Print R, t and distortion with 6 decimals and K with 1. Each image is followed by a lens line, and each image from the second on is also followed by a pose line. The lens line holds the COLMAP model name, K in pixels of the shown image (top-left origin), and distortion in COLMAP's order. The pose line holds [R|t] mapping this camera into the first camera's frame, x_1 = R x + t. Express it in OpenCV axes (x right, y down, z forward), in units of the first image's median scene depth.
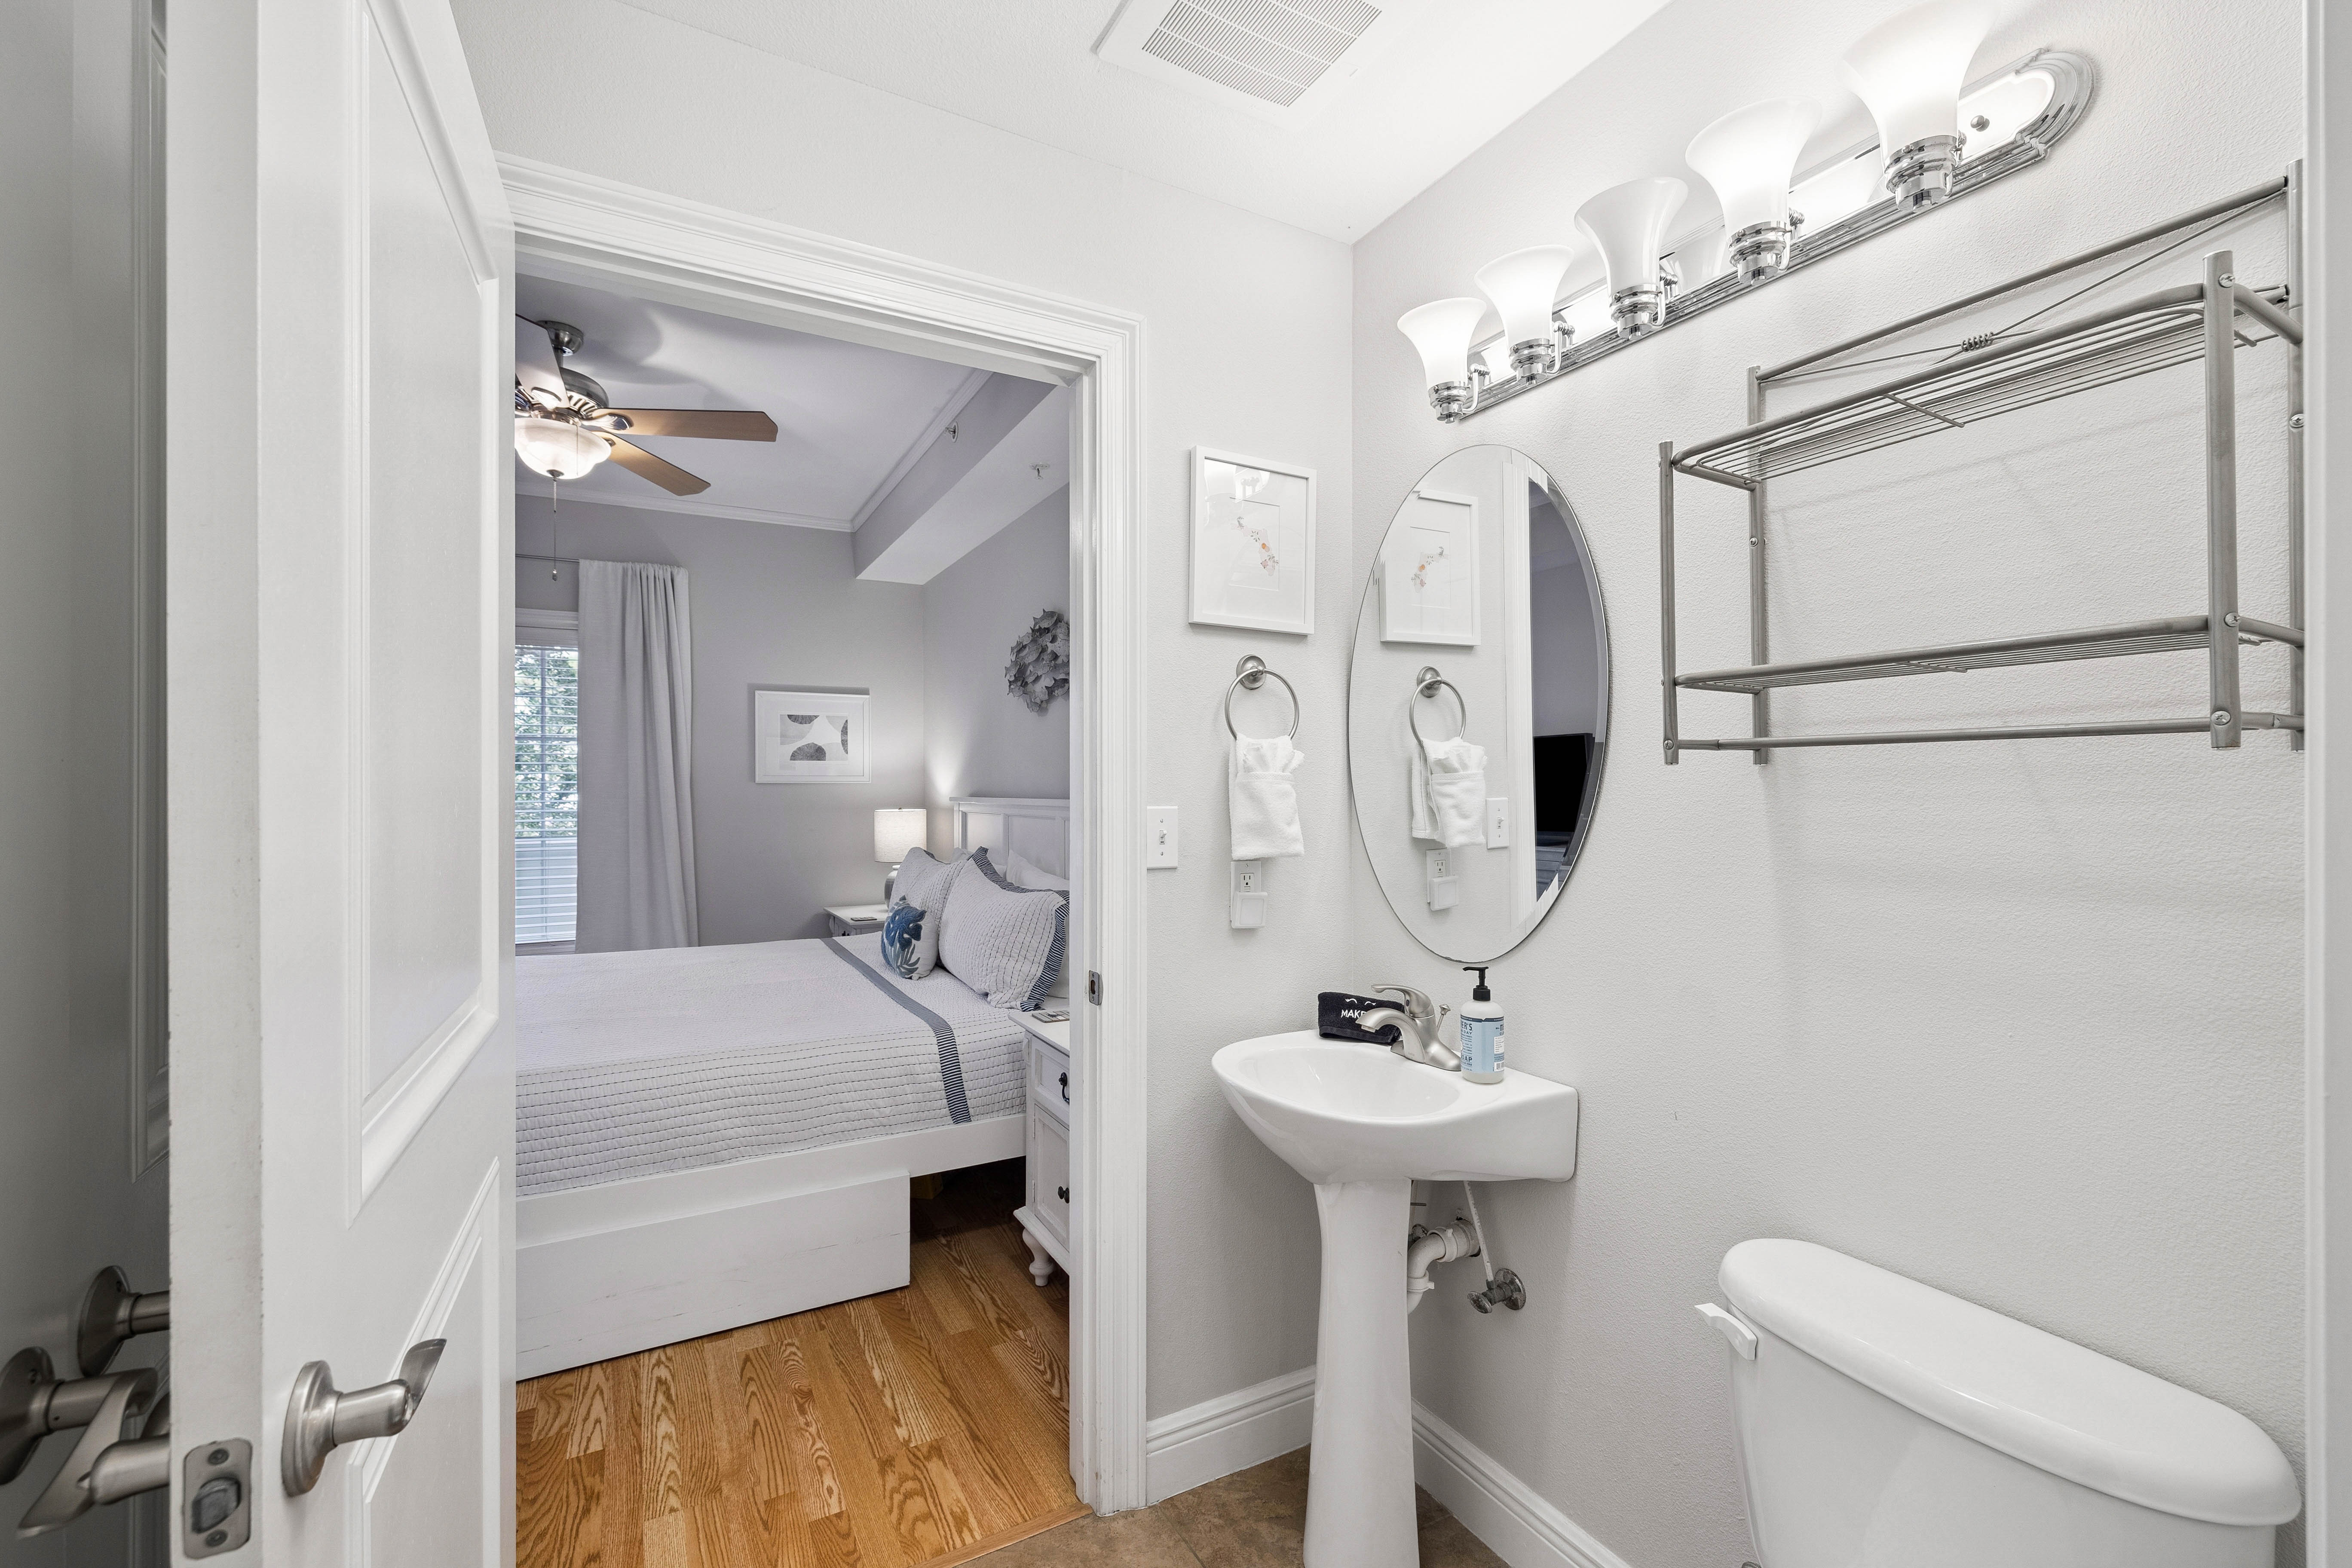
lens RADIAL K [[986.5, 0, 1168.3], [0, 986.5, 772.0], [0, 0, 1]] dist [-0.001797, -0.000319]
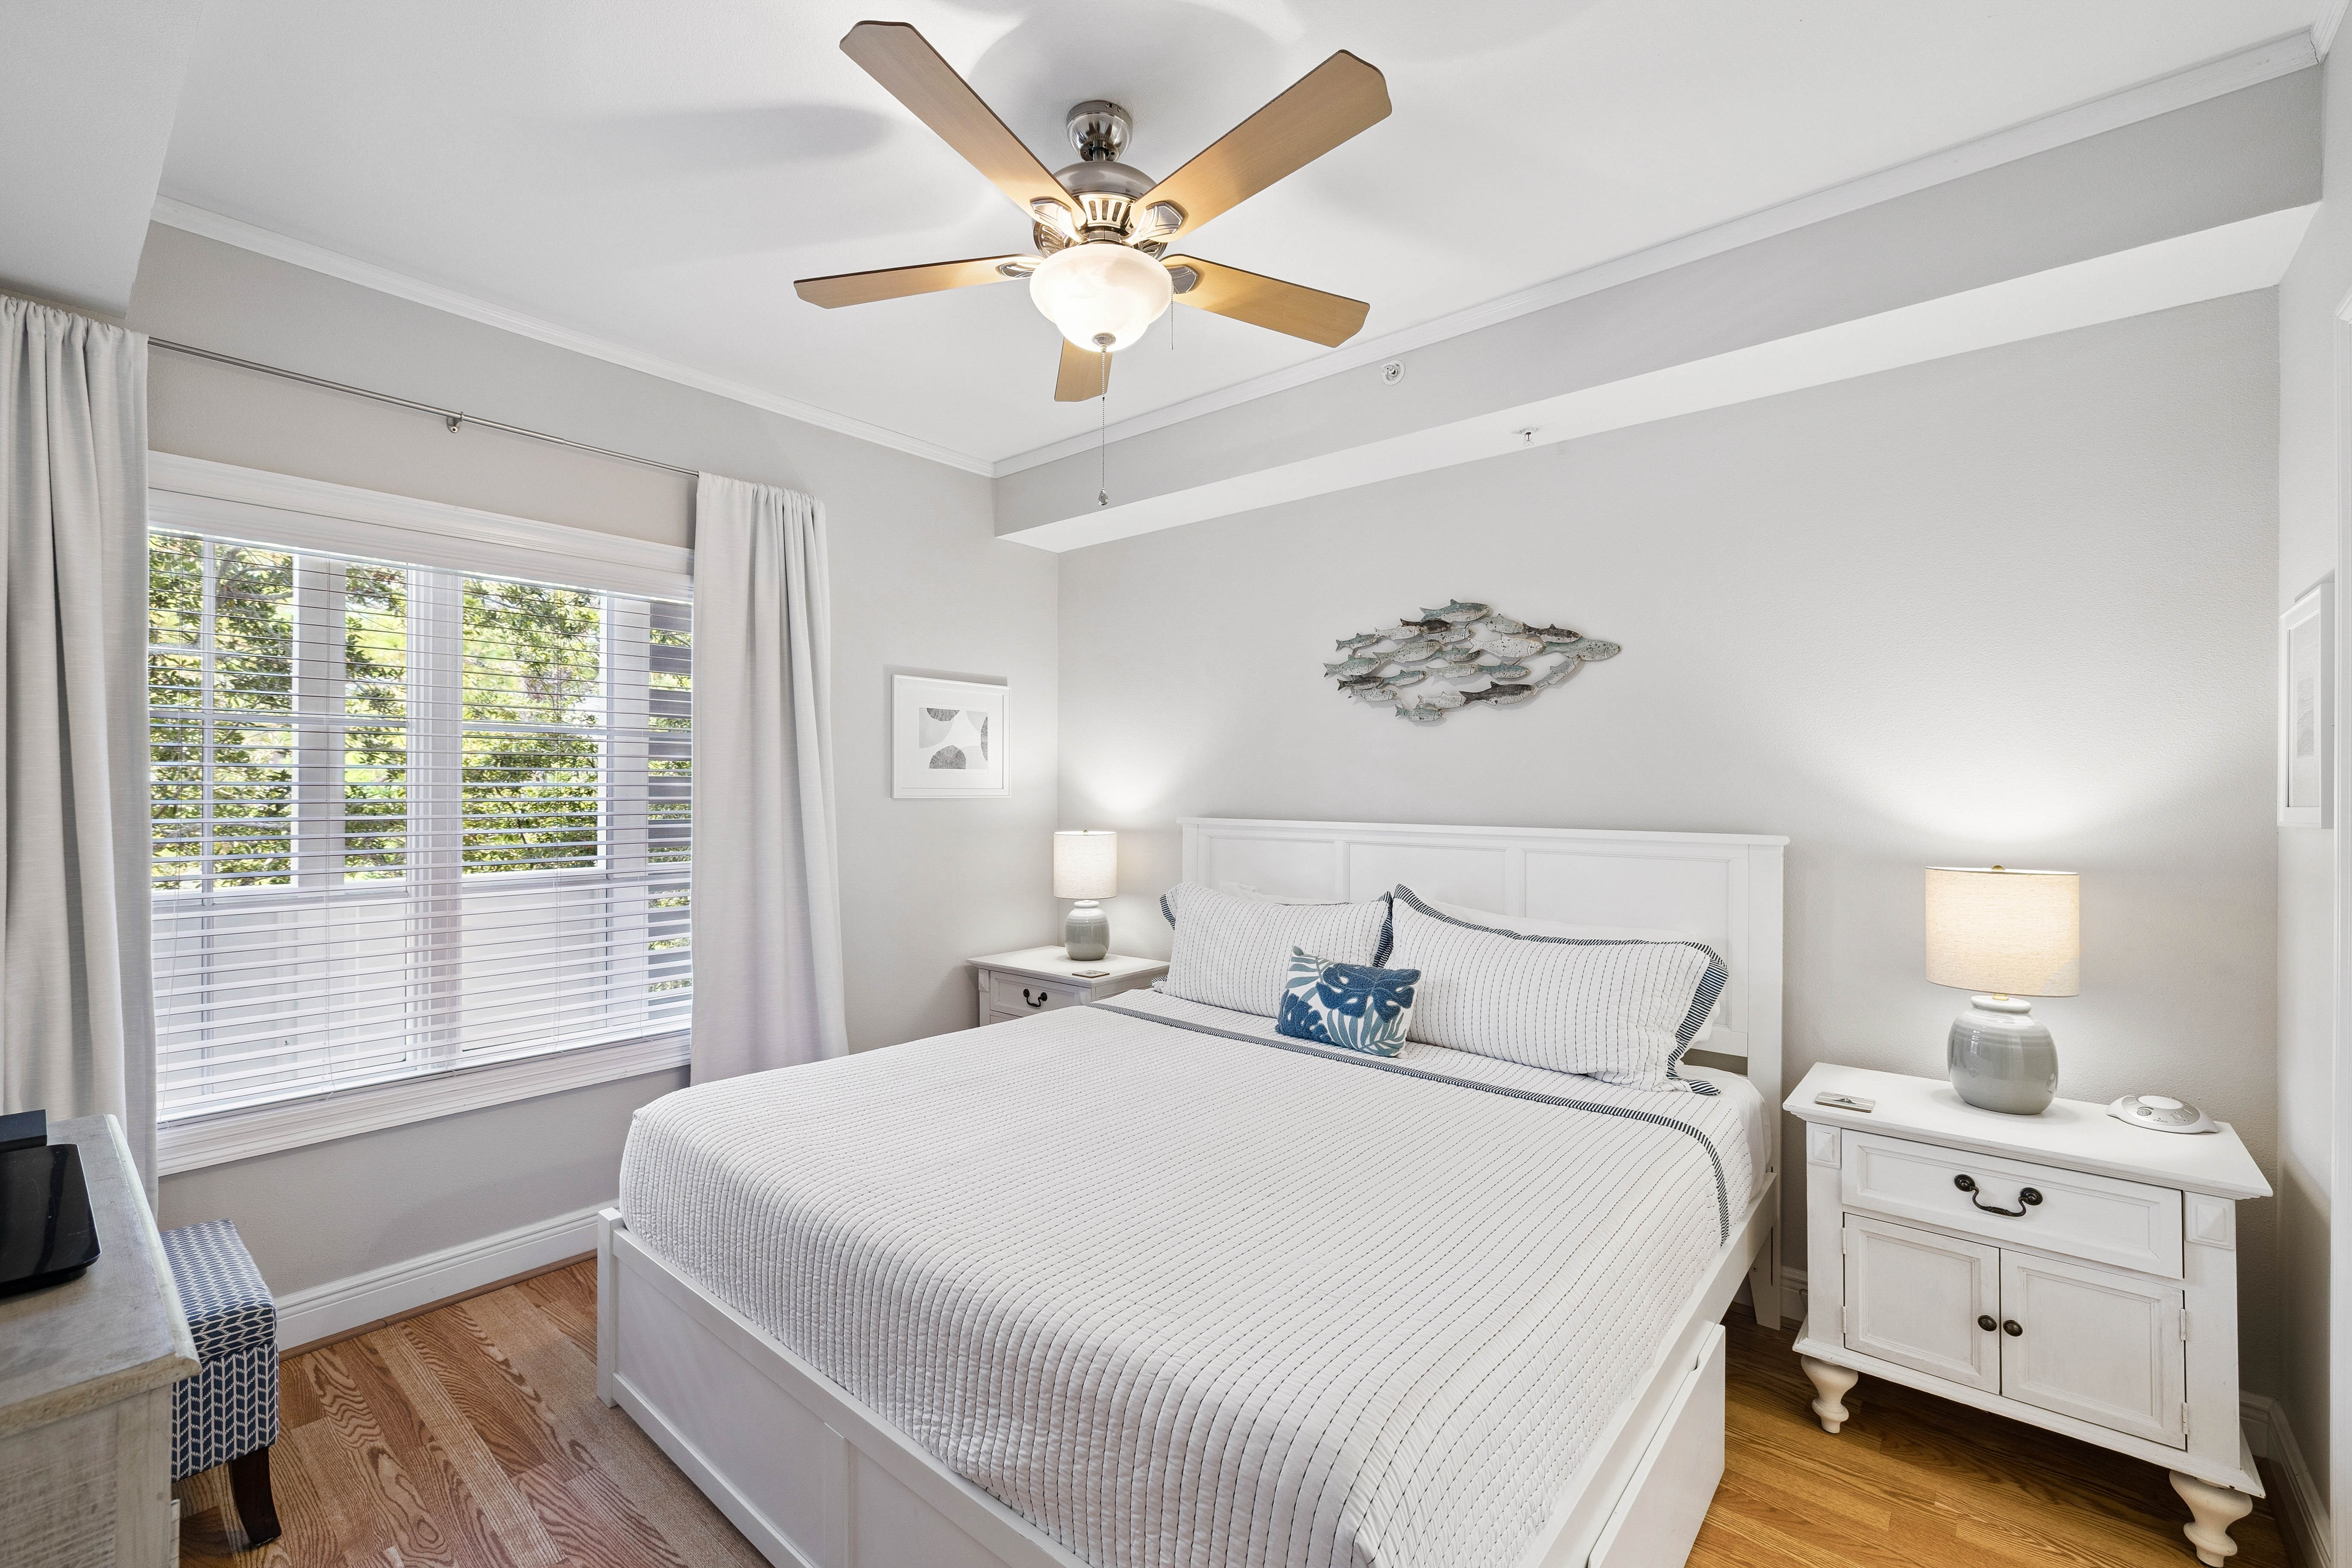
lens RADIAL K [[986.5, 0, 1168.3], [0, 986.5, 772.0], [0, 0, 1]] dist [-0.001797, -0.000319]
pose [[0.933318, 0.008376, 0.358952, -0.495237], [-0.008809, 0.999961, -0.000431, -0.010726], [-0.358942, -0.002759, 0.933356, 0.231141]]
